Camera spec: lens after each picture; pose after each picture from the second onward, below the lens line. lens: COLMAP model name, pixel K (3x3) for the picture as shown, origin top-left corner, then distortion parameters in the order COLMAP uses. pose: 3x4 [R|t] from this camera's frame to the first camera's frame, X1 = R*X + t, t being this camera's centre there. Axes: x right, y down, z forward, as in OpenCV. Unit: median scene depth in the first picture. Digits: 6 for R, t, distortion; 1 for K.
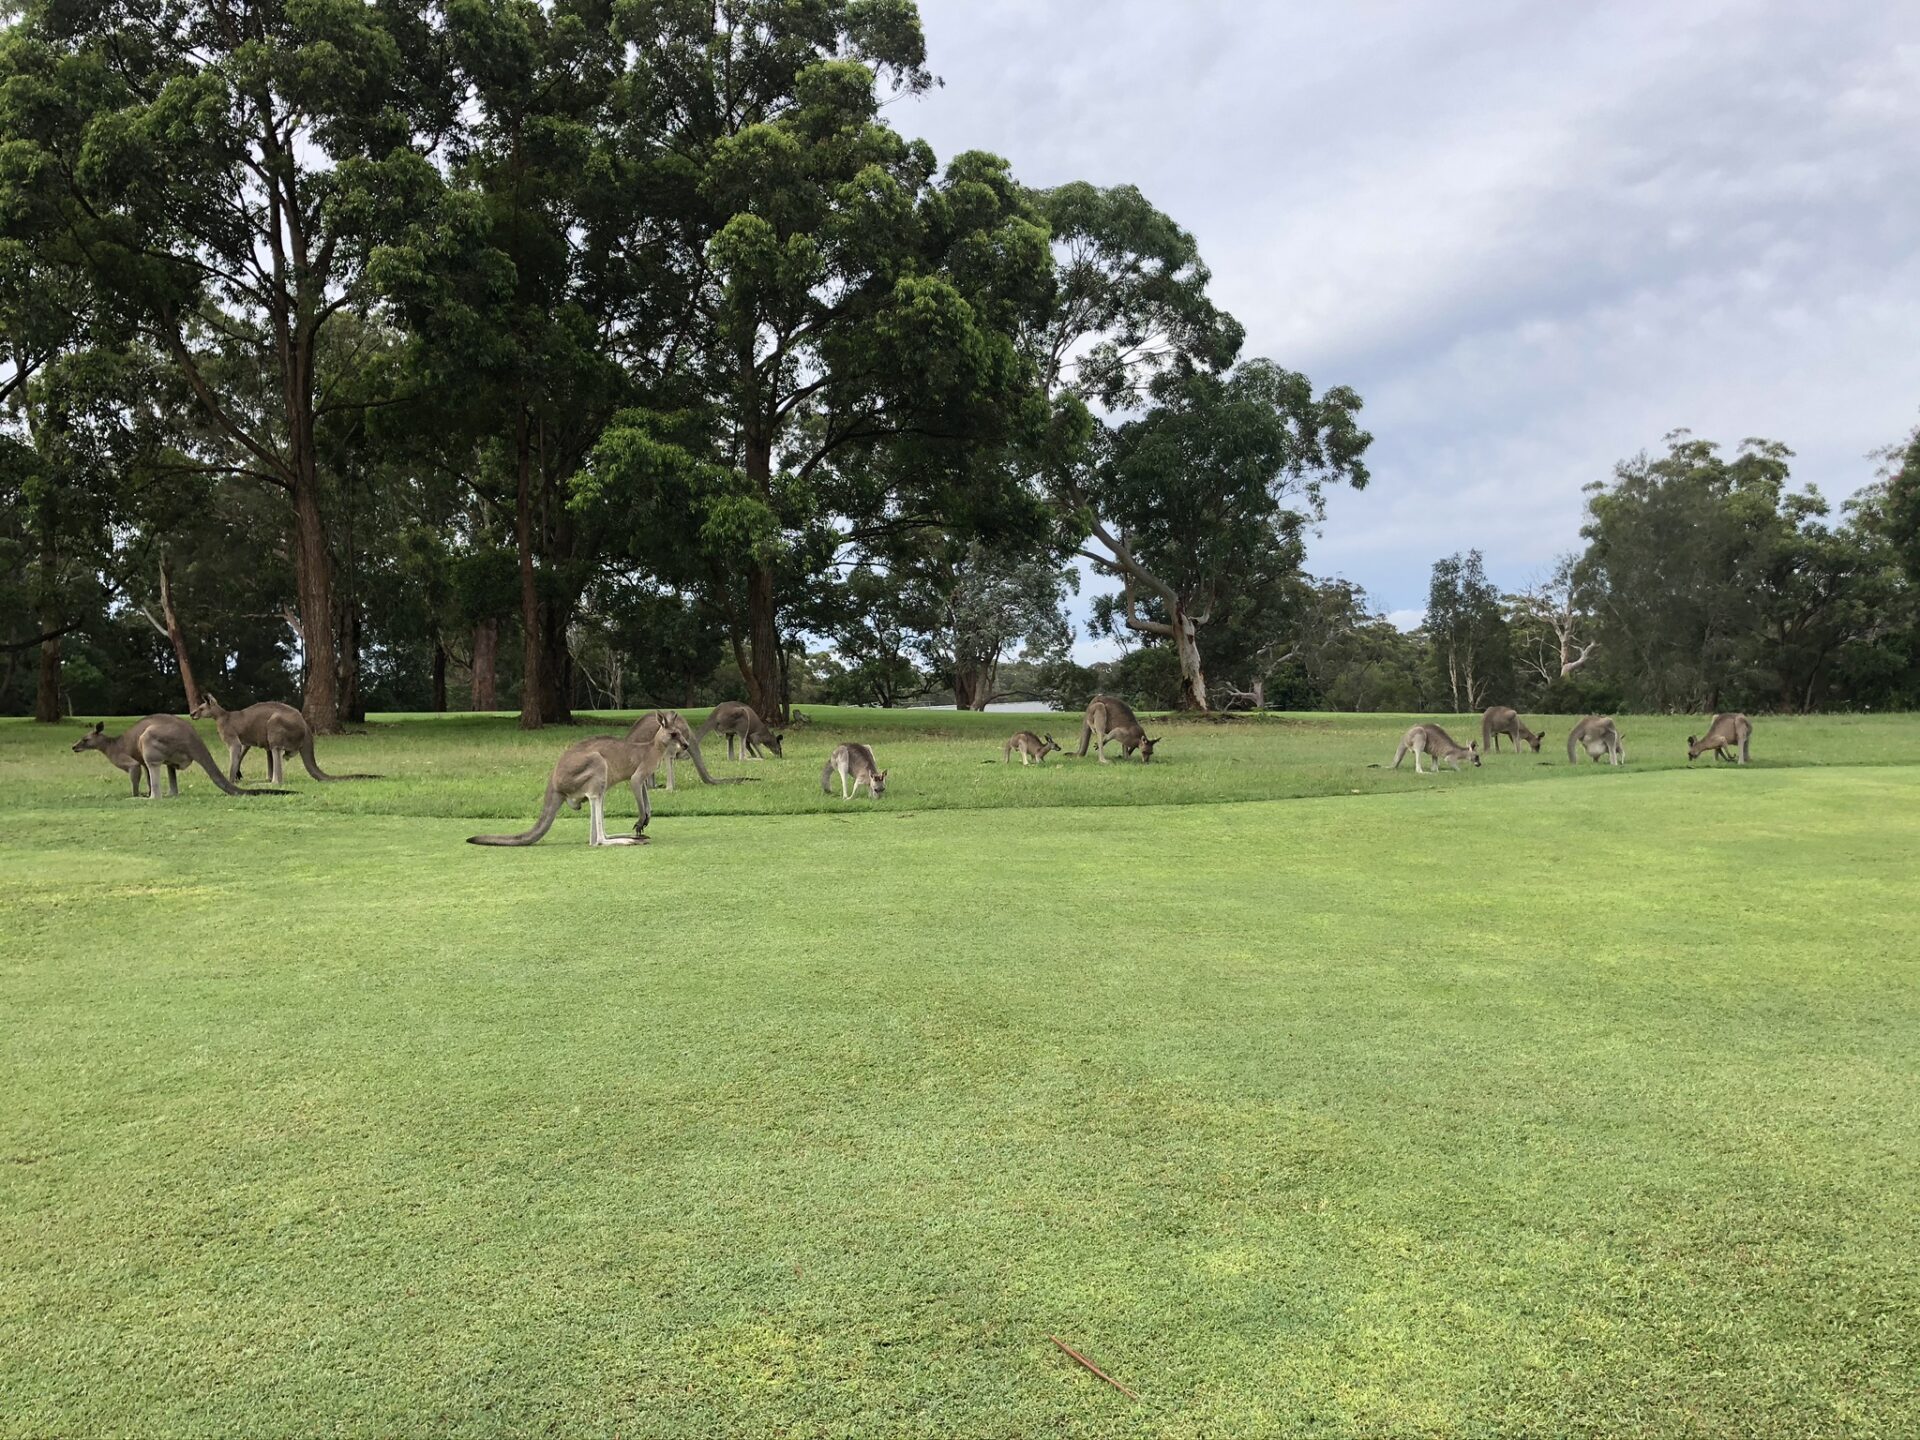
lens RADIAL K [[1664.0, 0, 960.0], [0, 1664.0, 720.0], [0, 0, 1]] dist [0.135685, -0.392262]
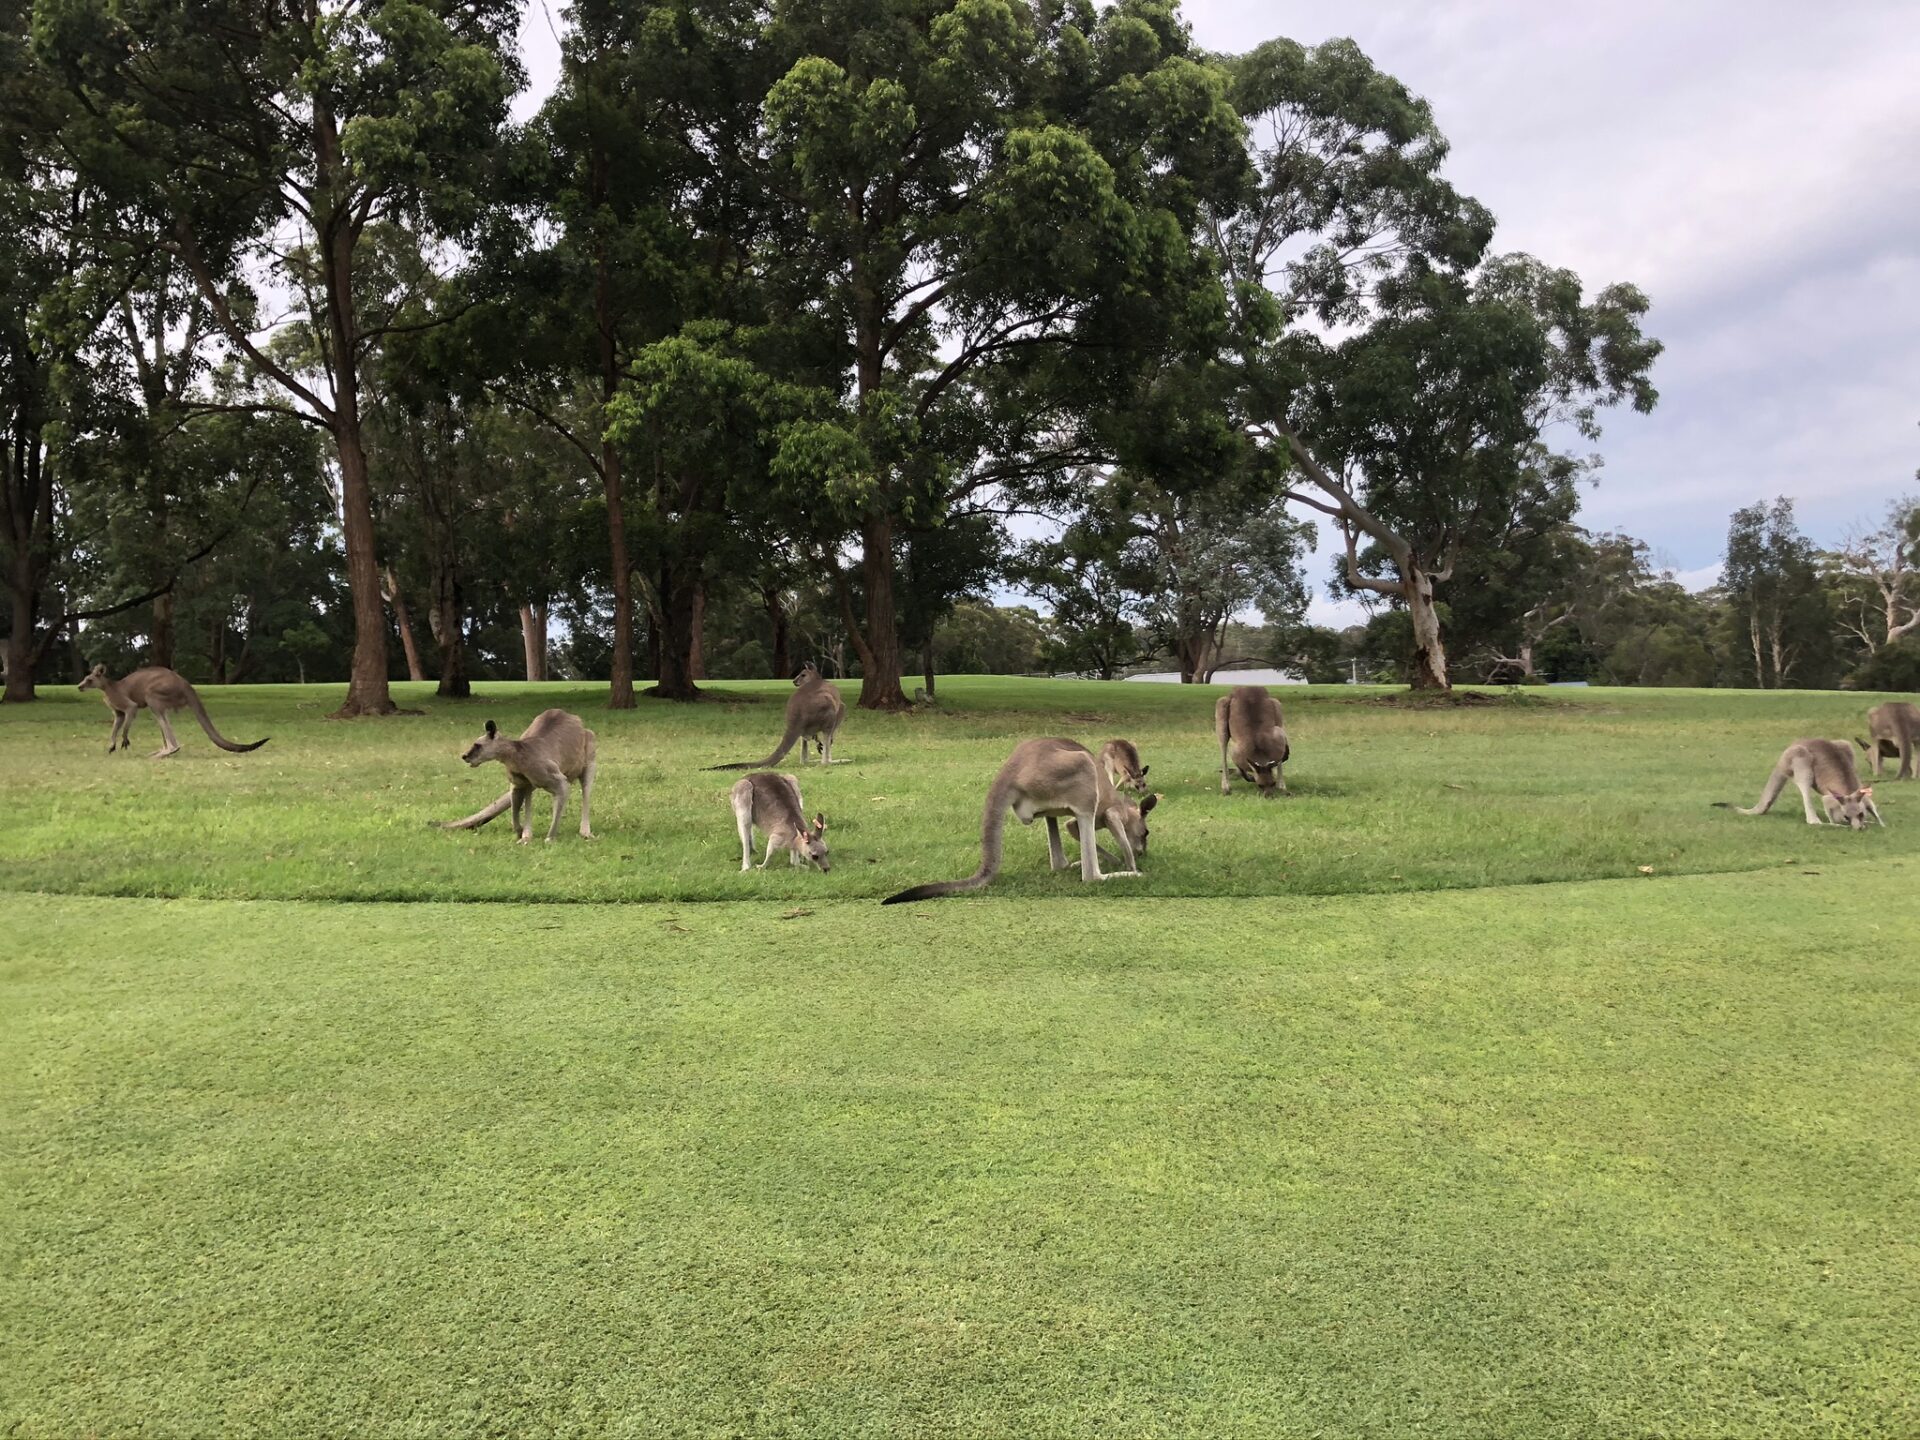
lens RADIAL K [[1597.7, 0, 956.3], [0, 1597.7, 674.2], [0, 0, 1]] dist [0.002323, 0.001857]
pose [[0.985507, 0.003487, -0.169597, 0.043329], [-0.004146, 0.999985, -0.003535, -0.008494], [0.169582, 0.004187, 0.985507, 0.189464]]
